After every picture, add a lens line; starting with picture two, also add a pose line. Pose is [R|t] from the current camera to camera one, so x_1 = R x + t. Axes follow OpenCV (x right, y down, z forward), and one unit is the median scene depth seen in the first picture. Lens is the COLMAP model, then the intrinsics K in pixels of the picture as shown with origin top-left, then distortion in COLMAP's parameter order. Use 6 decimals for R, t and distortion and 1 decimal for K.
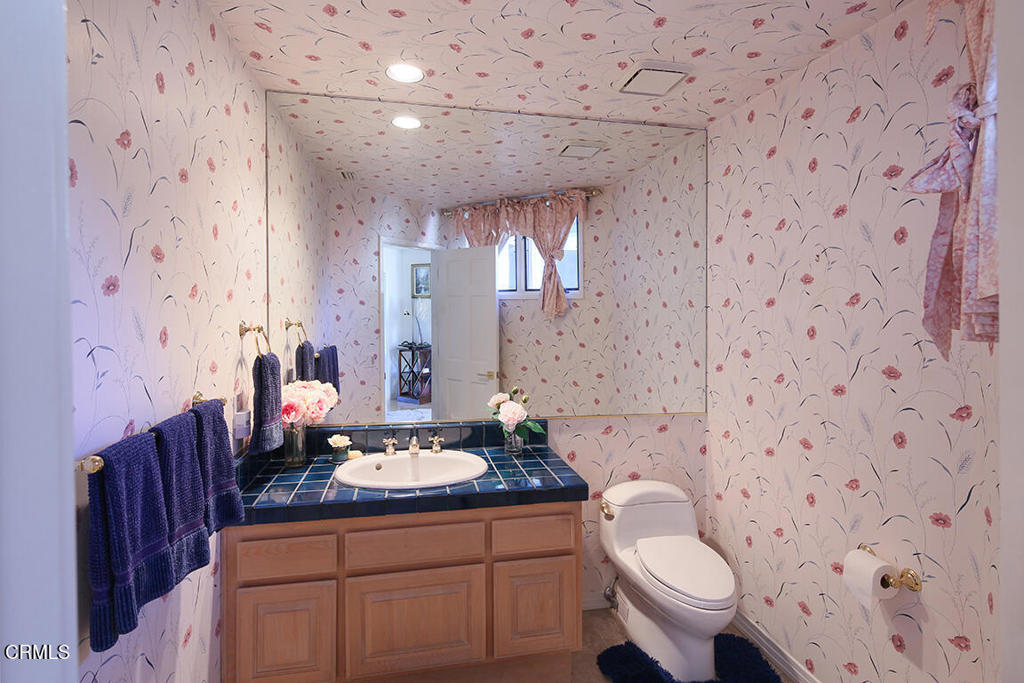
lens RADIAL K [[498.5, 0, 517.2], [0, 498.5, 335.2], [0, 0, 1]] dist [0.024454, 0.000096]
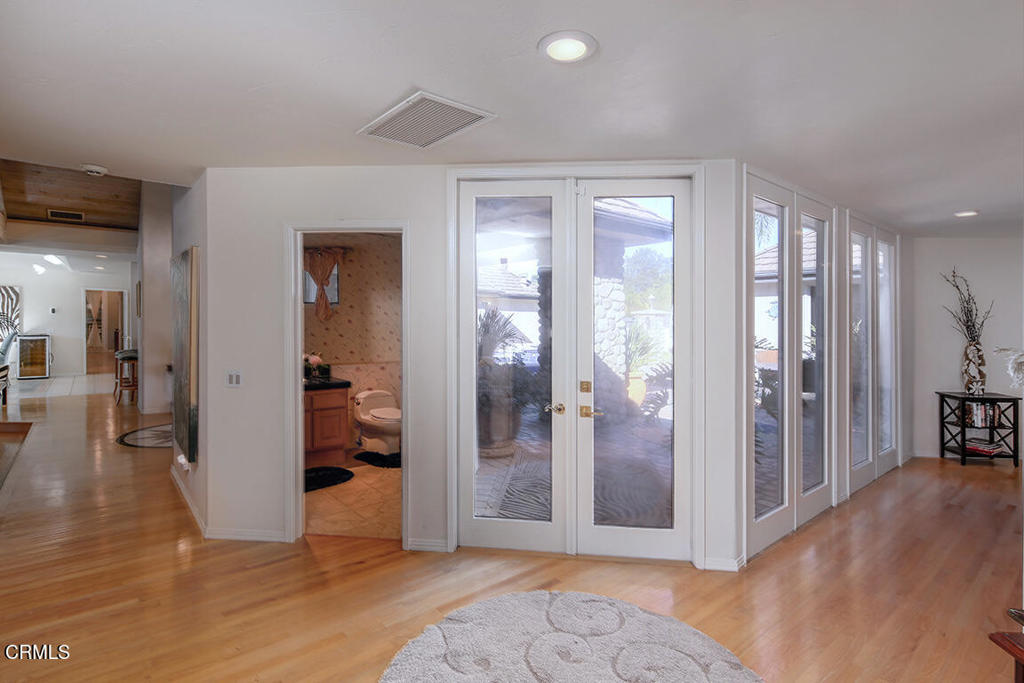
lens RADIAL K [[498.5, 0, 516.8], [0, 498.5, 334.2], [0, 0, 1]] dist [0.024454, 0.000096]
pose [[0.879449, -0.002249, 0.475987, -0.168762], [0.009621, 0.999869, -0.013051, 0.044979], [-0.475896, 0.016057, 0.879355, -0.862688]]
